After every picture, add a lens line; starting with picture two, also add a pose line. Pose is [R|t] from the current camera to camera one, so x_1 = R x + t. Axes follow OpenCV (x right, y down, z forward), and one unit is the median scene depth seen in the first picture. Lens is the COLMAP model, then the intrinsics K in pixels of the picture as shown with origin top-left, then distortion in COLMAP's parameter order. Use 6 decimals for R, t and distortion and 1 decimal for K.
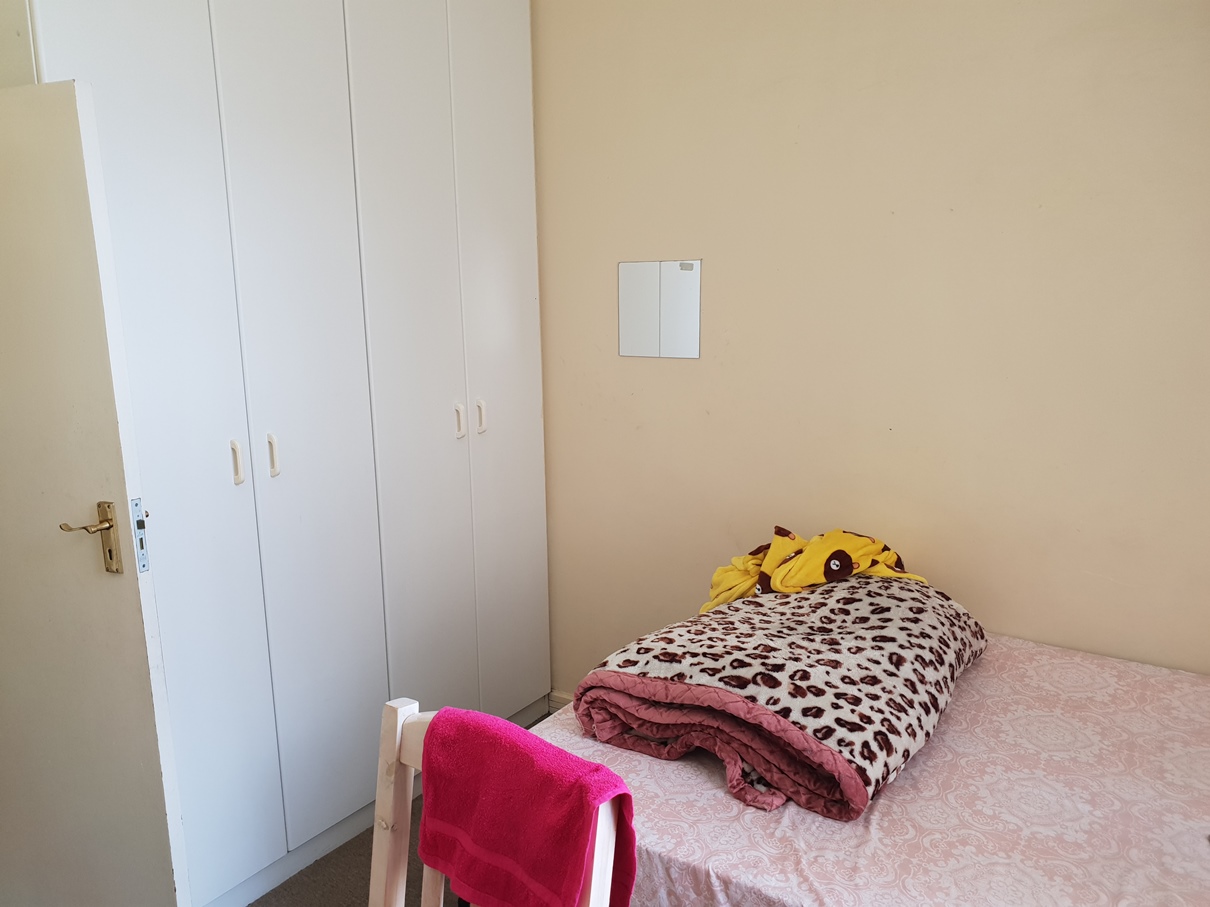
lens RADIAL K [[949.5, 0, 606.1], [0, 949.5, 460.3], [0, 0, 1]] dist [0.067007, -0.068310]
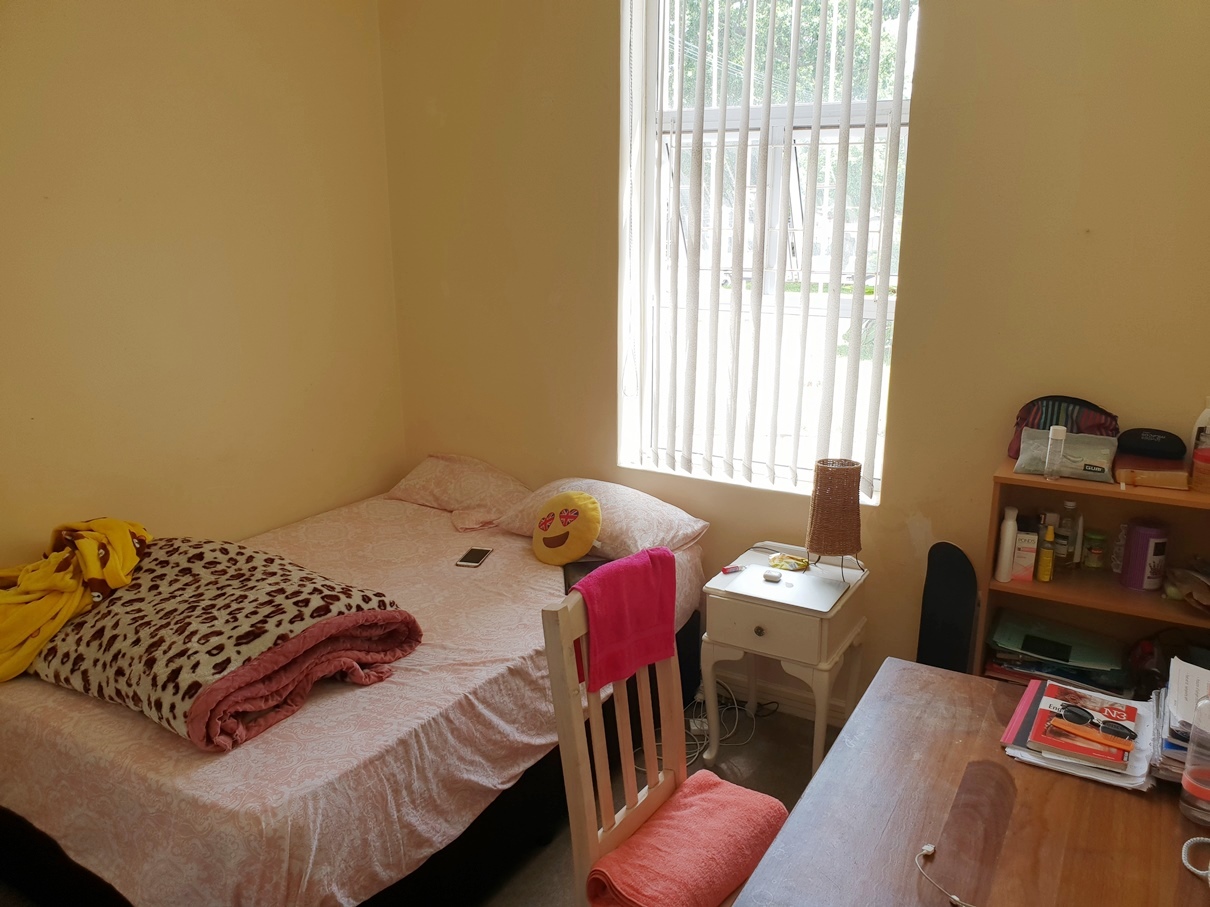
lens RADIAL K [[949.5, 0, 606.1], [0, 949.5, 460.3], [0, 0, 1]] dist [0.067007, -0.068310]
pose [[-0.059635, -0.240305, 0.968864, -0.941073], [0.192435, 0.949618, 0.247376, -0.164484], [-0.979496, 0.201196, -0.010387, 0.589512]]
